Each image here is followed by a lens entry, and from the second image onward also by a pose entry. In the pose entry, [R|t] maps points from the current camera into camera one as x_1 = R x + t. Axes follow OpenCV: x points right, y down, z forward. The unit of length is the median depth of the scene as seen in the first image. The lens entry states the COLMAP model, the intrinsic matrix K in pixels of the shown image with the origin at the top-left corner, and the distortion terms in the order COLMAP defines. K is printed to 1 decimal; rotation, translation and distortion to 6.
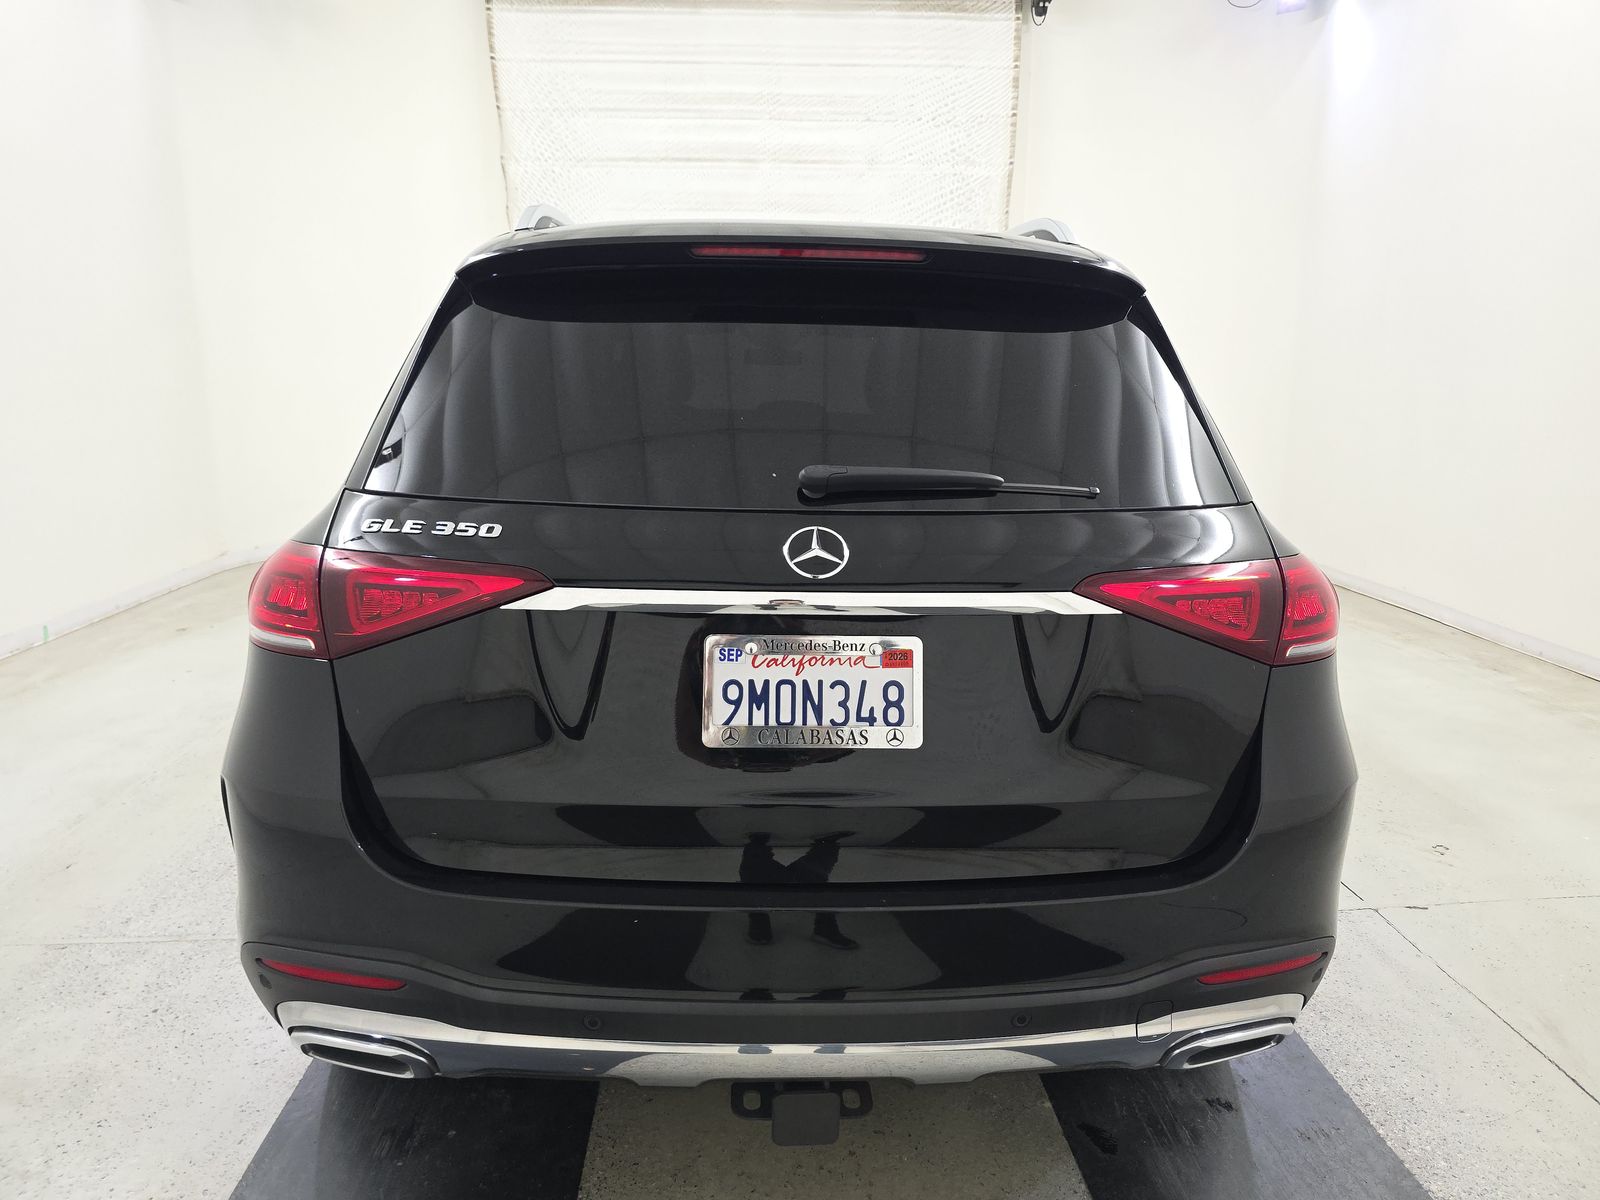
lens RADIAL K [[1097.9, 0, 803.4], [0, 1097.9, 591.9], [0, 0, 1]] dist [0.019373, -0.022891]
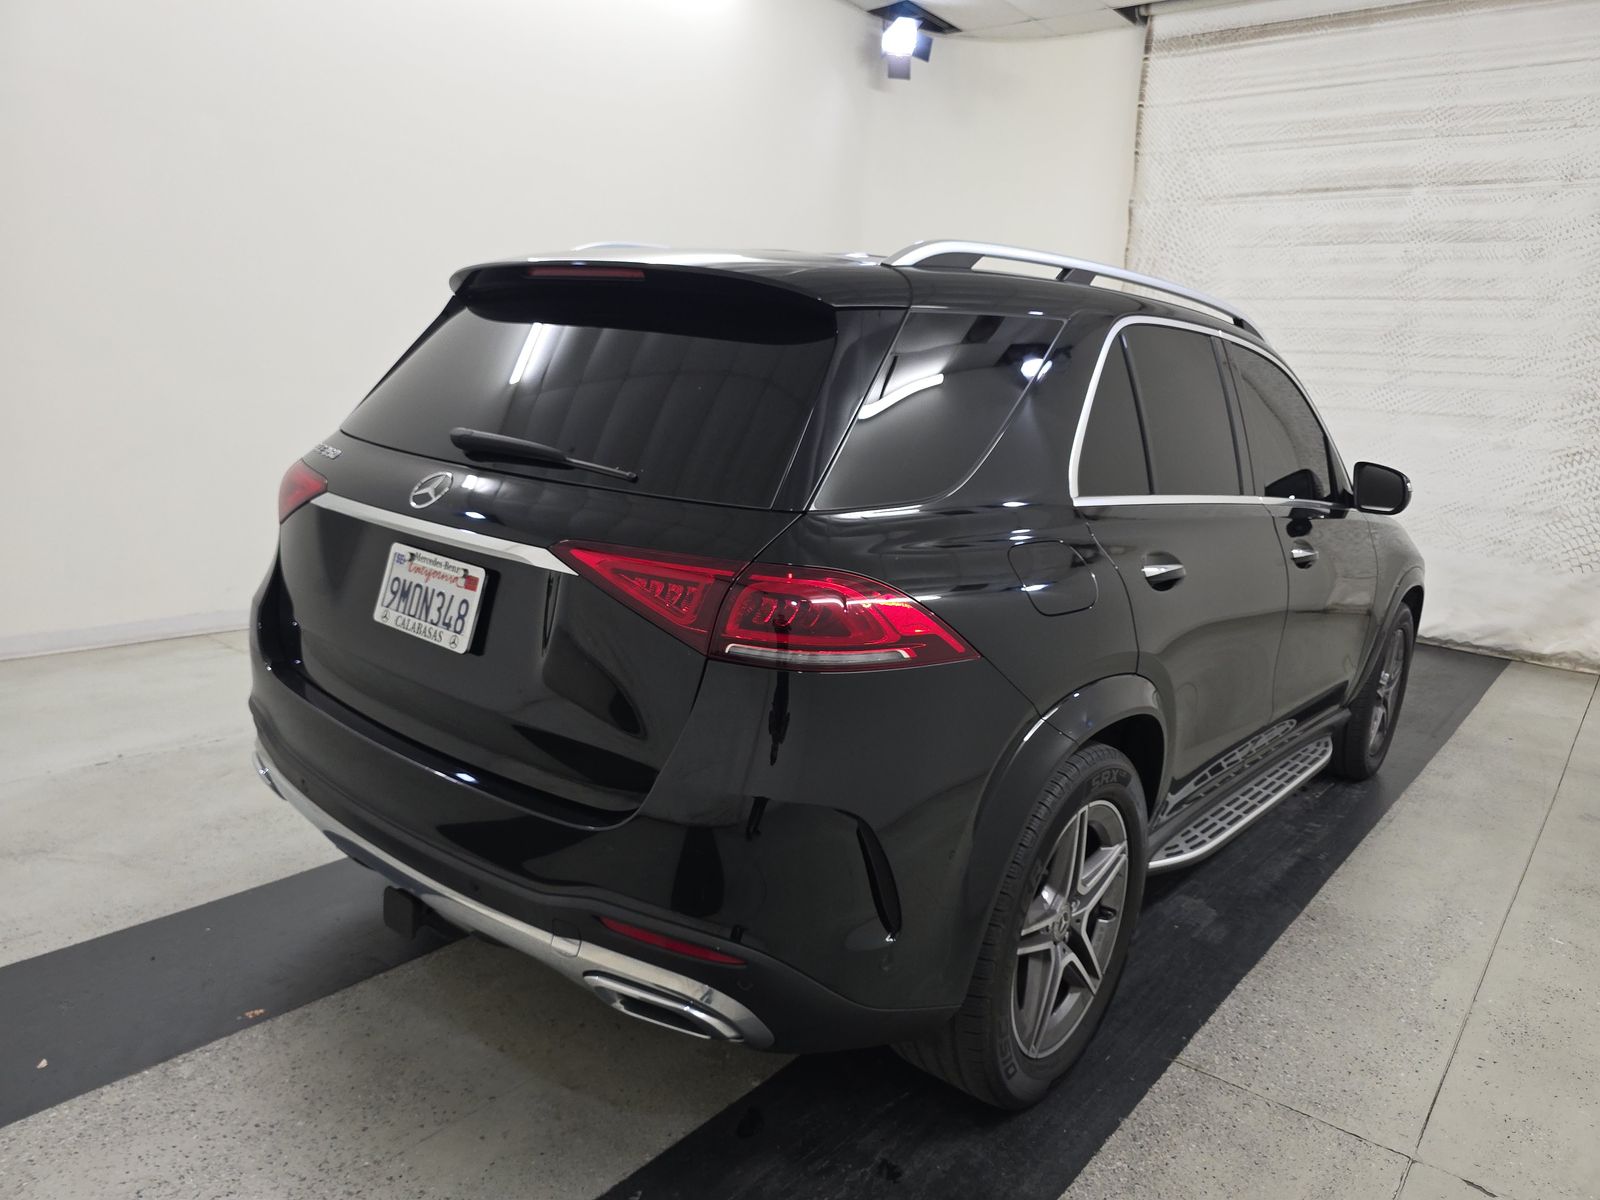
lens RADIAL K [[1097.9, 0, 804.1], [0, 1097.9, 605.3], [0, 0, 1]] dist [0.019373, -0.022891]
pose [[0.737981, 0.175938, -0.651482, 0.237905], [-0.194624, 0.979883, 0.044161, -0.009023], [0.646146, 0.094204, 0.757377, 0.055615]]
